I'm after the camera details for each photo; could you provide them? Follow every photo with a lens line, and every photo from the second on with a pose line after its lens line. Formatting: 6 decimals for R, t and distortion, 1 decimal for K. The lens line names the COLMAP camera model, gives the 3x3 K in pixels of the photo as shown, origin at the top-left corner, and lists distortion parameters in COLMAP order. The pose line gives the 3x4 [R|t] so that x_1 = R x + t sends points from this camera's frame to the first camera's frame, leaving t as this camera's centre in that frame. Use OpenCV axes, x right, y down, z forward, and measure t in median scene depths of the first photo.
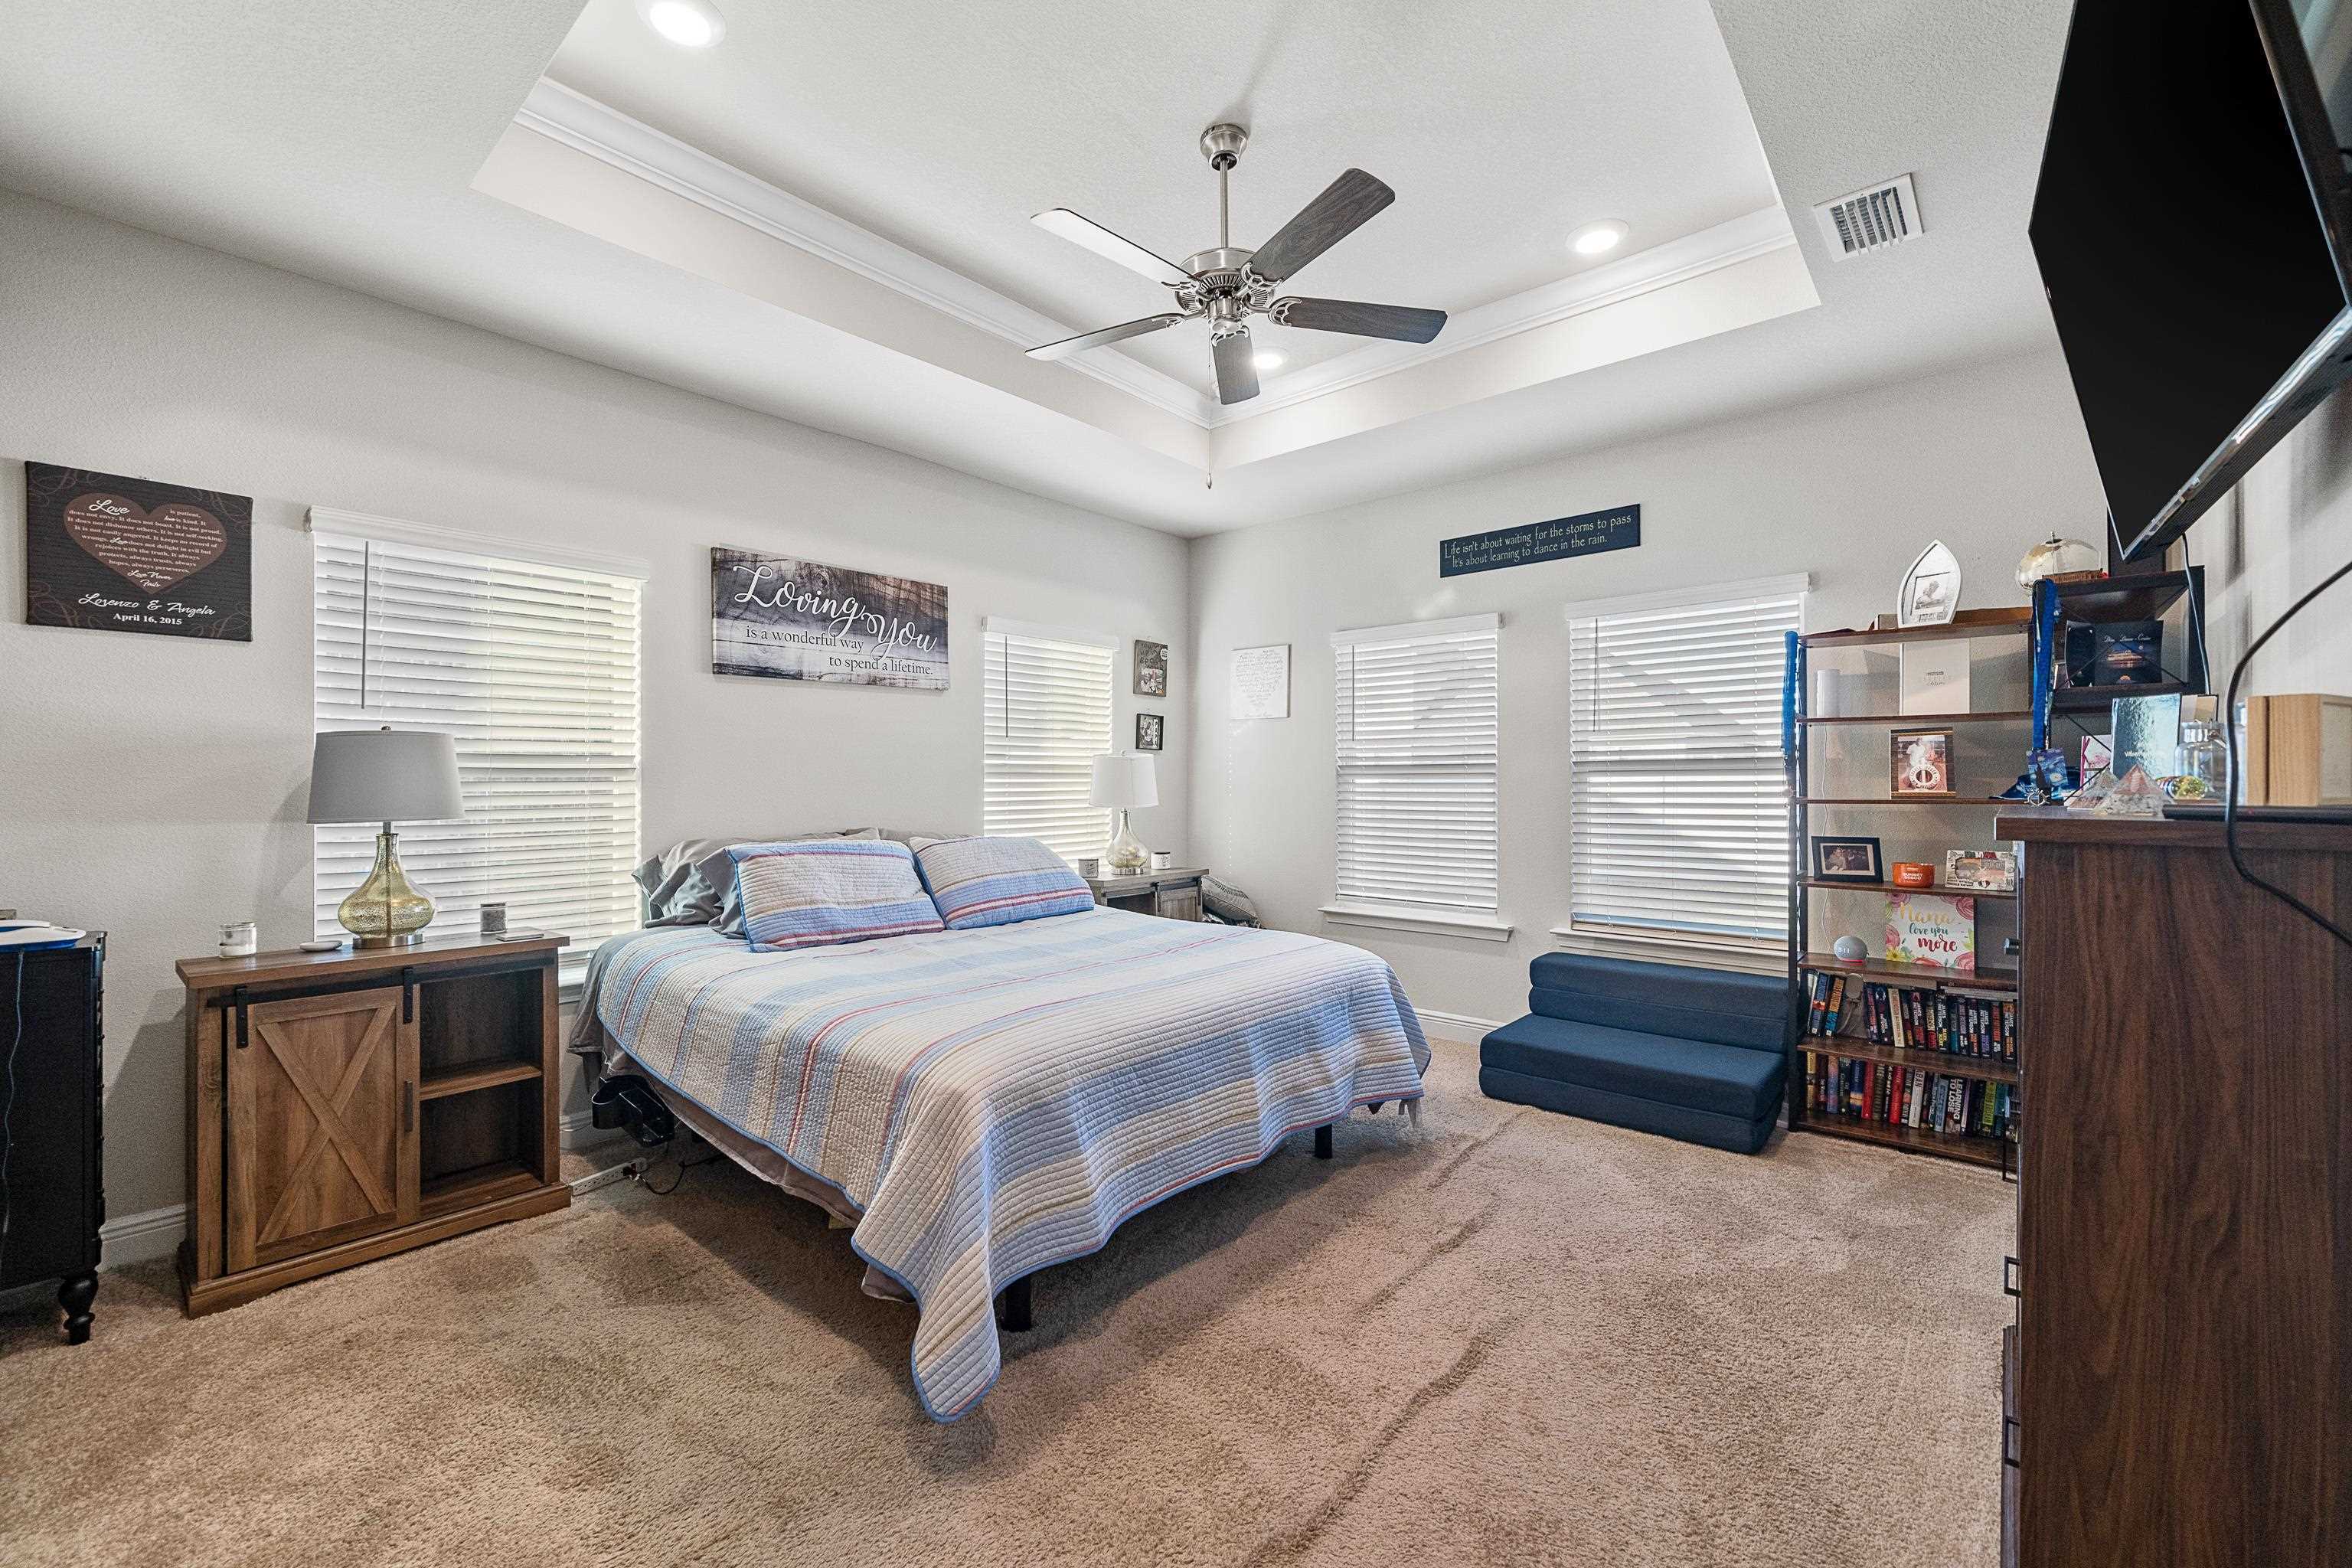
lens RADIAL K [[935.9, 0, 1163.4], [0, 935.9, 787.8], [0, 0, 1]] dist [-0.002597, 0.000023]
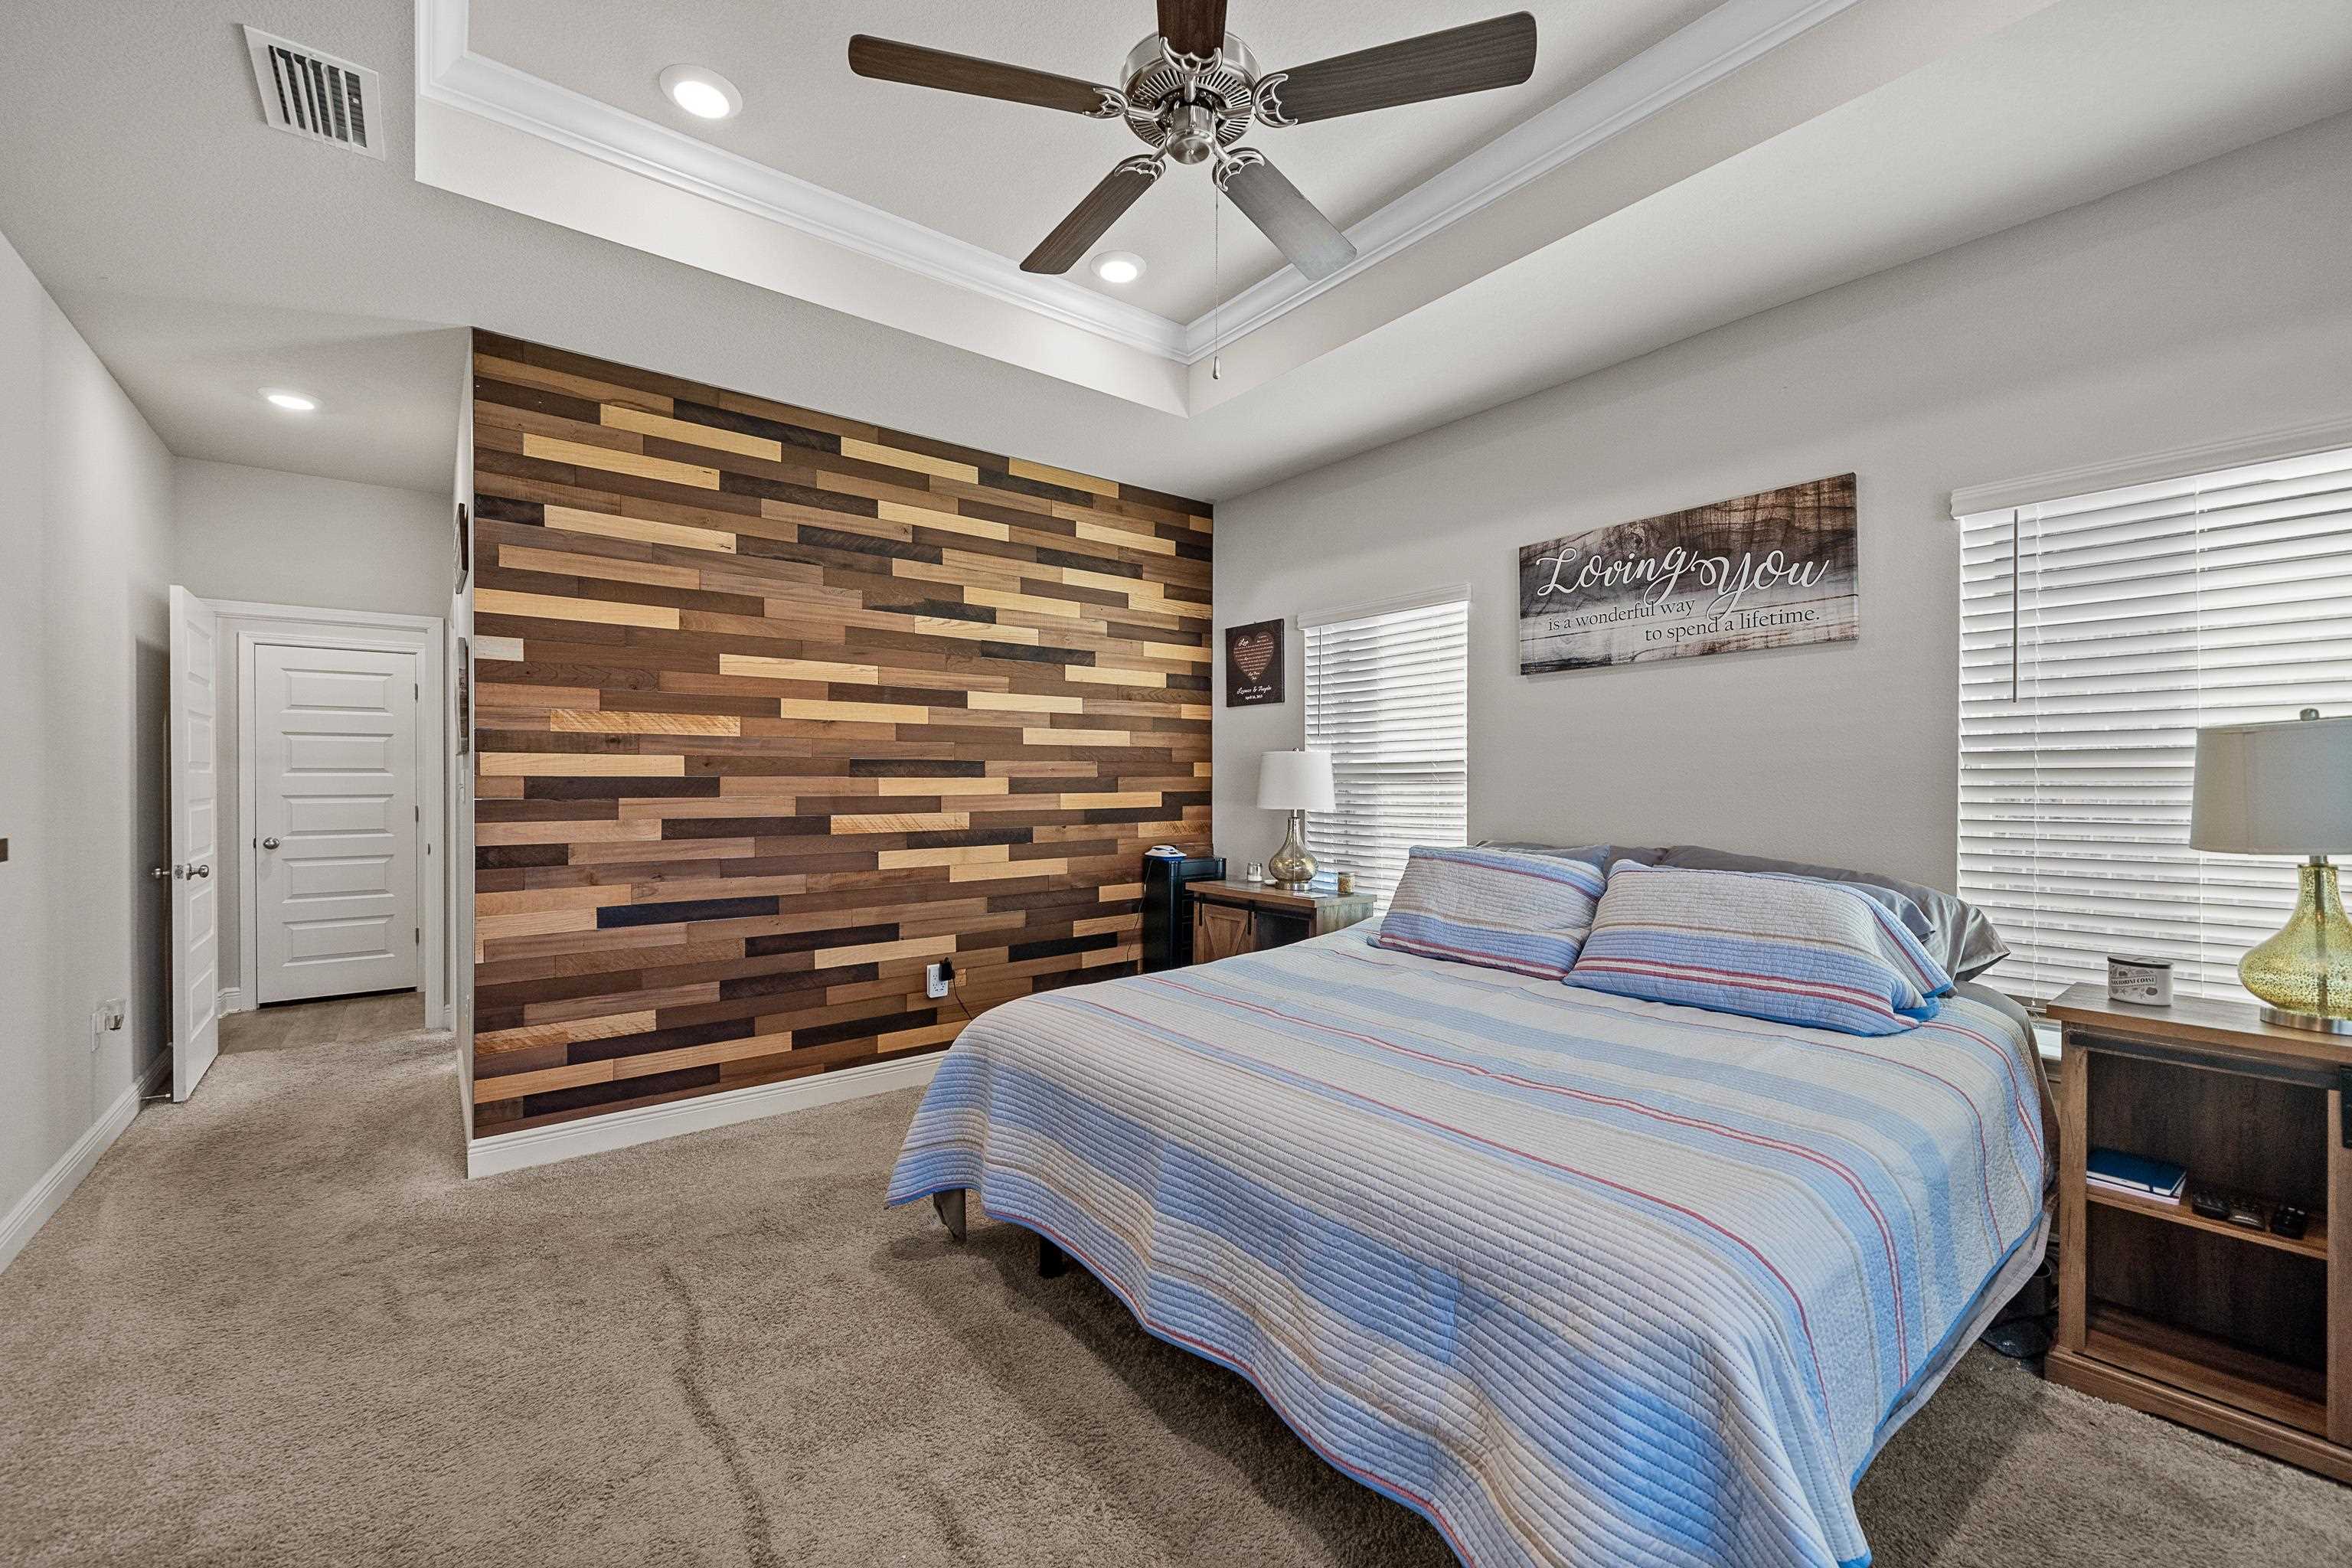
lens RADIAL K [[935.9, 0, 1166.5], [0, 935.9, 778.7], [0, 0, 1]] dist [-0.002597, 0.000023]
pose [[-0.163428, 0.000300, -0.986555, 0.524504], [-0.002478, 0.999997, 0.000715, -0.011351], [0.986552, 0.002561, -0.163427, 0.742233]]
